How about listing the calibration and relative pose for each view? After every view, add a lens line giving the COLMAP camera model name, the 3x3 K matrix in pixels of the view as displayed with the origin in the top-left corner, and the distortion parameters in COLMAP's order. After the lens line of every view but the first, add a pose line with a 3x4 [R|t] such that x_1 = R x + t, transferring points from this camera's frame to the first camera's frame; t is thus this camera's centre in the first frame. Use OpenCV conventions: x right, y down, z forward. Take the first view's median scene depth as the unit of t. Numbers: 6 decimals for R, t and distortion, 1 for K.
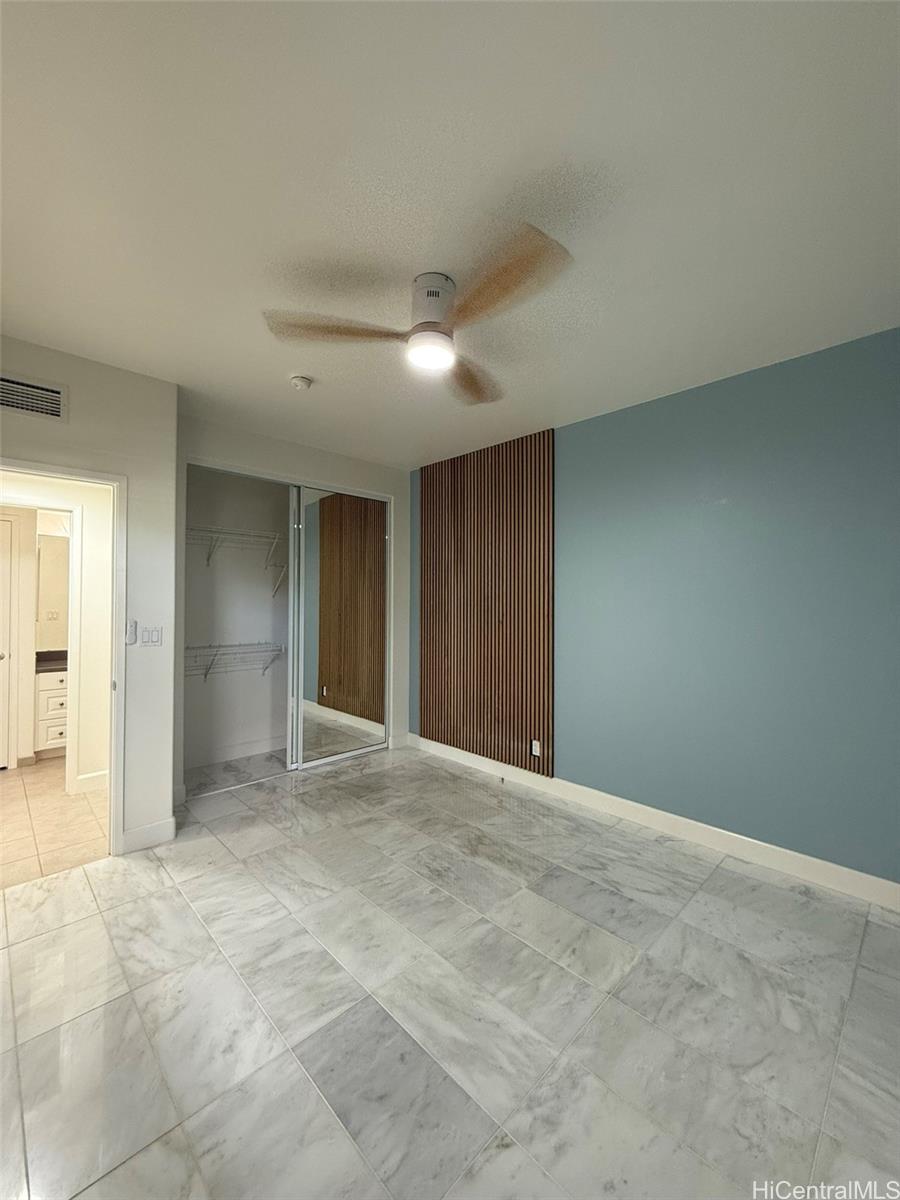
lens RADIAL K [[478.1, 0, 451.7], [0, 478.1, 595.3], [0, 0, 1]] dist [-0.001184, -0.000039]
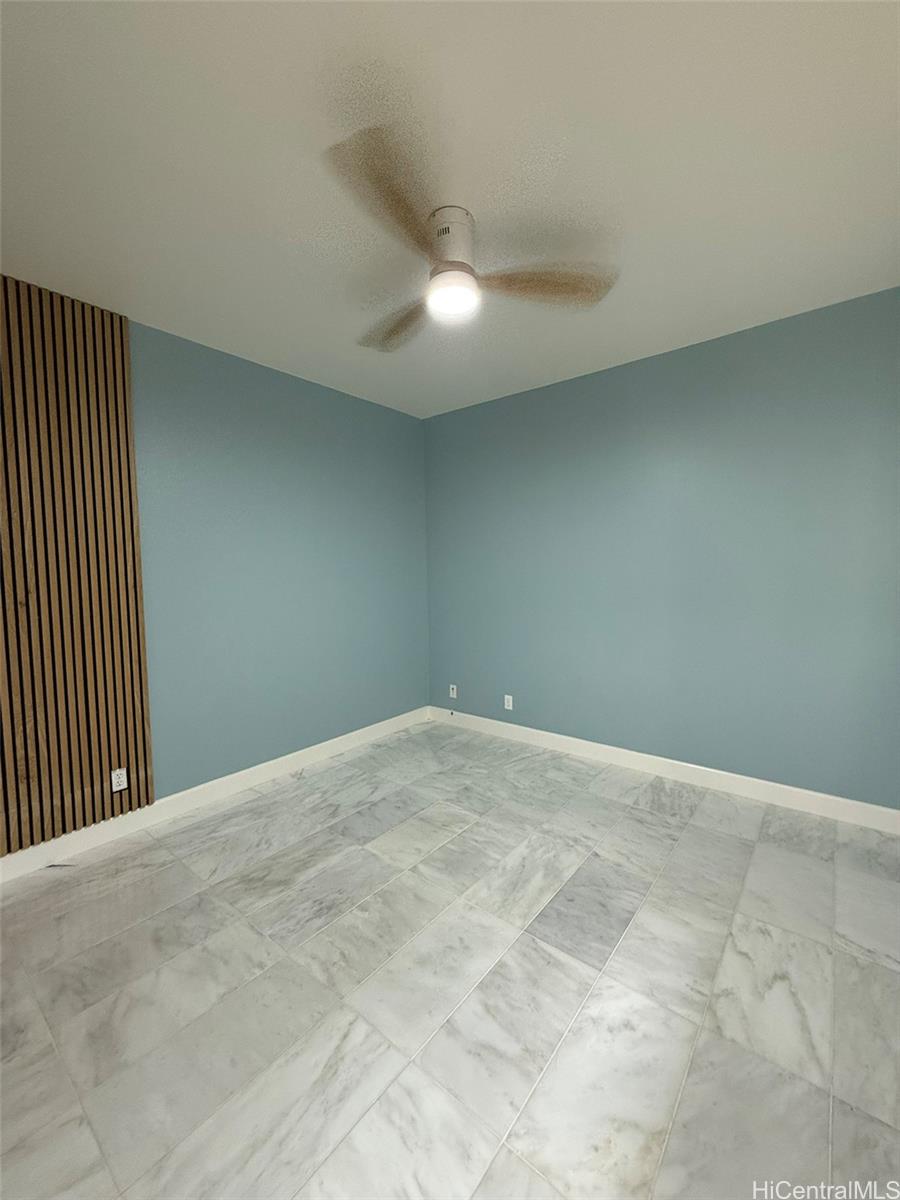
lens RADIAL K [[478.1, 0, 451.7], [0, 478.1, 595.3], [0, 0, 1]] dist [-0.001184, -0.000039]
pose [[-0.109951, -0.059378, 0.992162, -0.998490], [0.003527, 0.998184, 0.060129, 0.025883], [-0.993931, 0.010110, -0.109542, 1.091923]]
